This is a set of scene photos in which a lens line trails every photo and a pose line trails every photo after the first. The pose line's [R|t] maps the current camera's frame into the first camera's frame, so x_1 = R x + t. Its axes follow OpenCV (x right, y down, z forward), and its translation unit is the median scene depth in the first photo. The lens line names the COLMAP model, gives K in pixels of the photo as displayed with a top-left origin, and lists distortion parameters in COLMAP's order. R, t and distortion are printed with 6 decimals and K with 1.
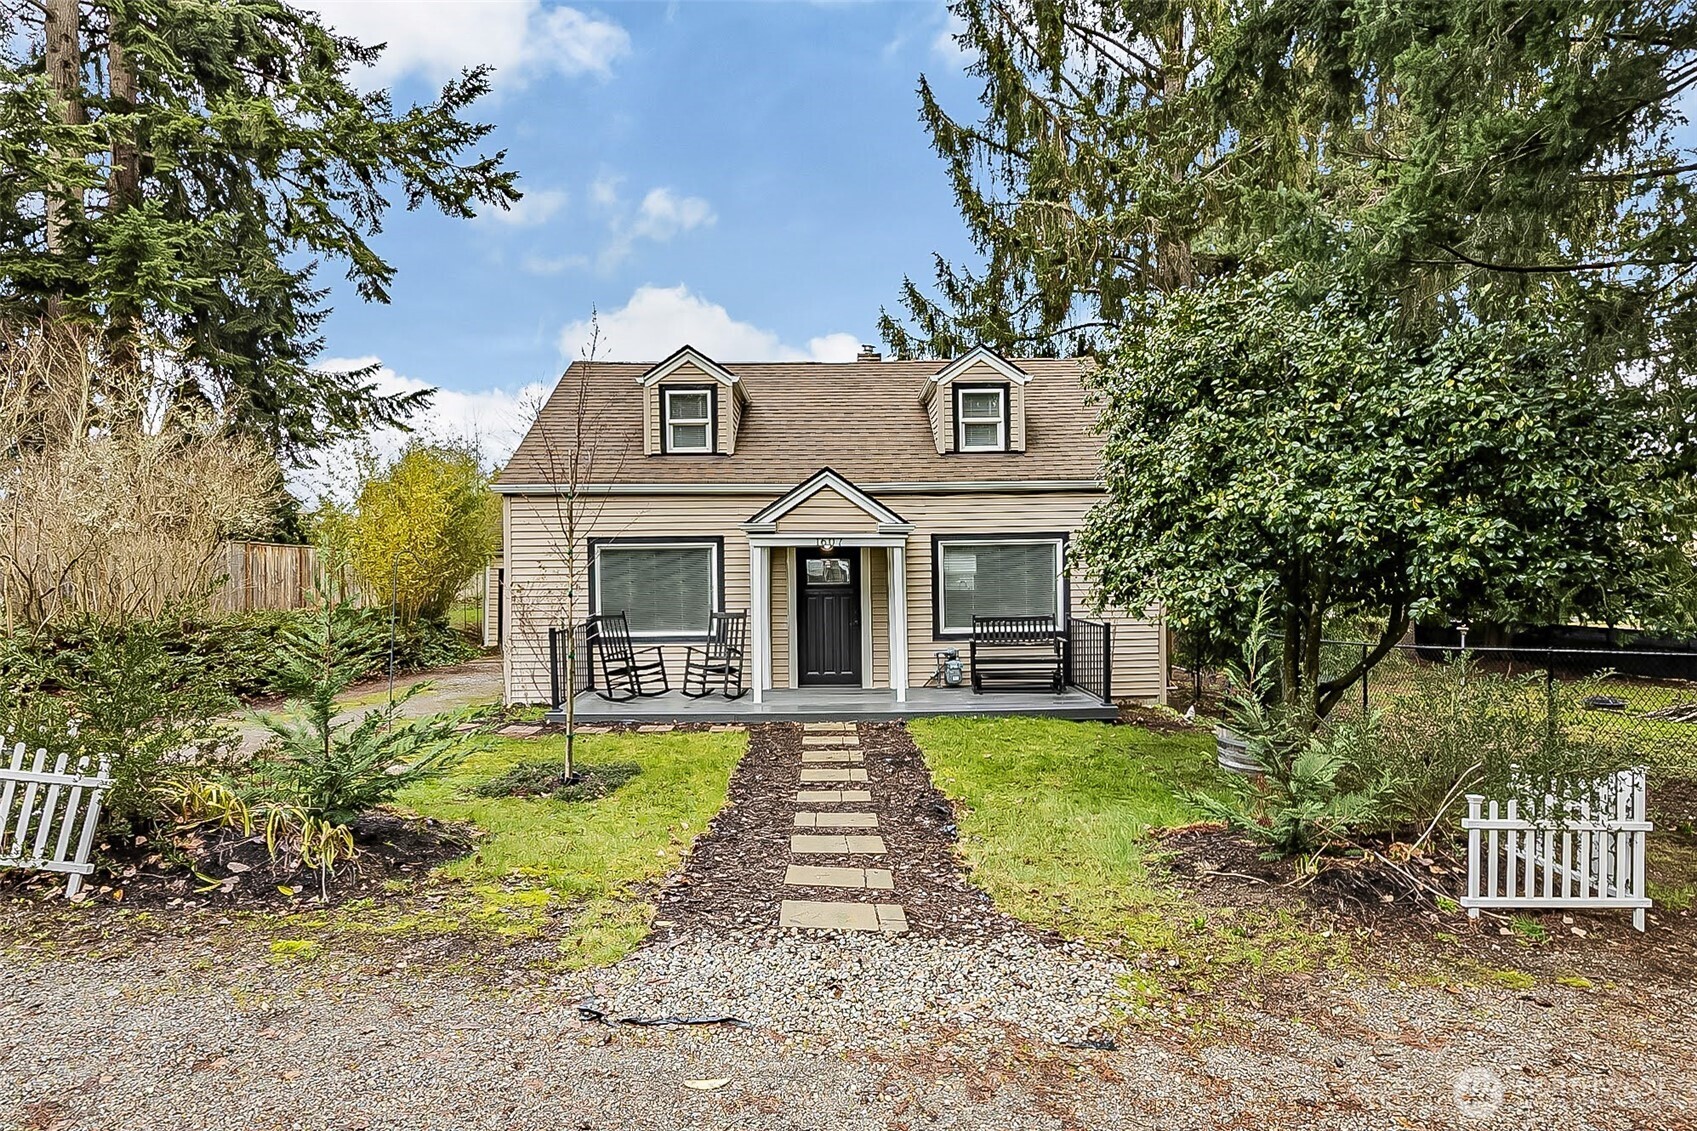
lens RADIAL K [[679.3, 0, 834.9], [0, 679.3, 548.0], [0, 0, 1]] dist [0.008541, -0.008180]
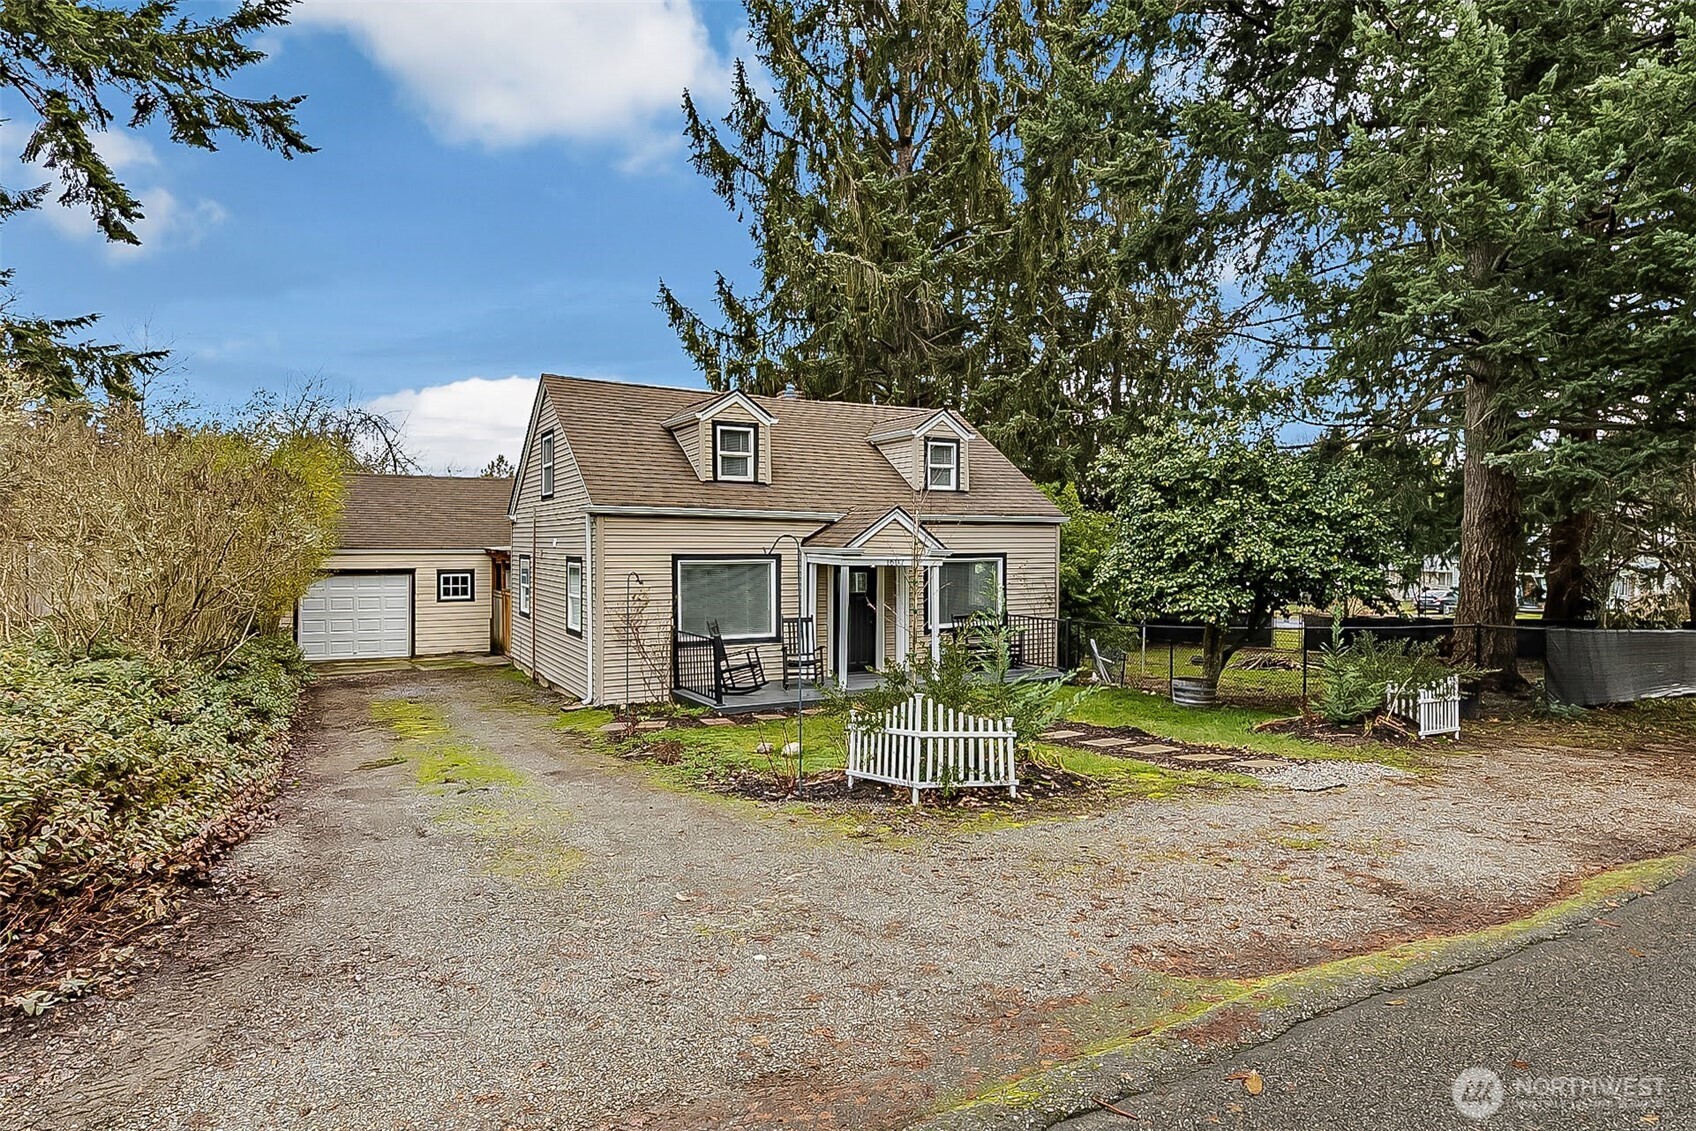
lens RADIAL K [[660.6, 0, 846.0], [0, 660.6, 559.1], [0, 0, 1]] dist [-0.030767, 0.010130]
pose [[0.920828, 0.007475, 0.389896, -0.480359], [-0.012040, 0.999885, 0.009267, -0.019102], [-0.389782, -0.013227, 0.920812, -0.113054]]
